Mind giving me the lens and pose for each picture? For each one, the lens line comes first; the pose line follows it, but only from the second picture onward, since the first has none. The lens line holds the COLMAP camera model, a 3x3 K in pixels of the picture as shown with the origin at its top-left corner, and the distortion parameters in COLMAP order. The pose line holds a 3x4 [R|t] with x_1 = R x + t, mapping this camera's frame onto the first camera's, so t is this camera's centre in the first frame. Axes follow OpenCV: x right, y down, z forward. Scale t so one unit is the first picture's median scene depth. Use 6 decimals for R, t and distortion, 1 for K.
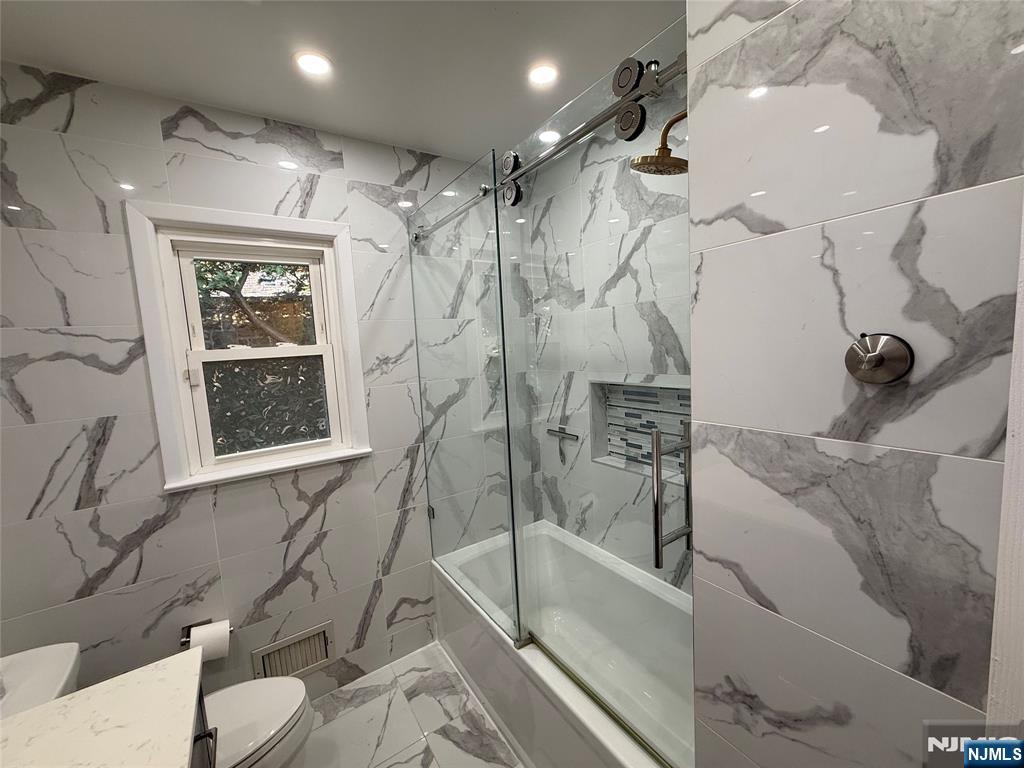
lens RADIAL K [[406.2, 0, 509.9], [0, 406.2, 385.4], [0, 0, 1]] dist [-0.001305, 0.000227]
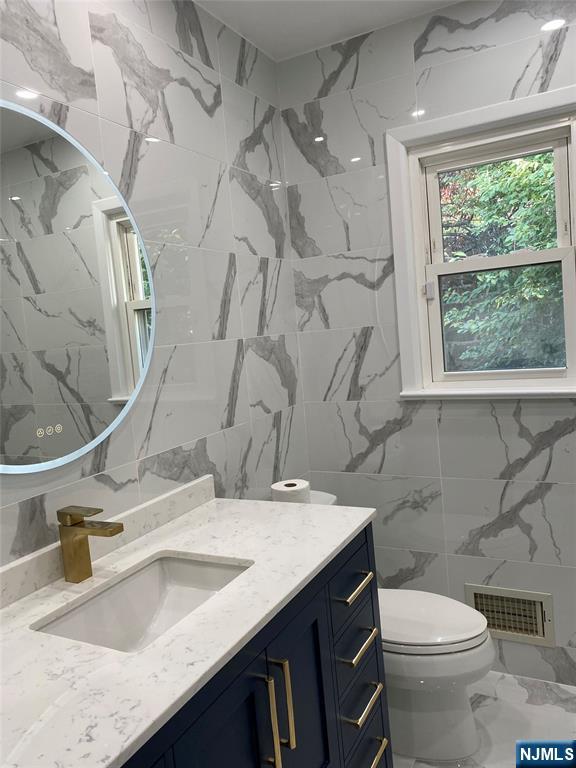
lens RADIAL K [[585.6, 0, 285.1], [0, 585.6, 377.1], [0, 0, 1]] dist [0.035917, -0.034667]
pose [[0.477281, 0.088840, -0.874248, 0.332739], [-0.030999, 0.995959, 0.084285, 0.073593], [0.878204, -0.013127, 0.478107, -0.023540]]
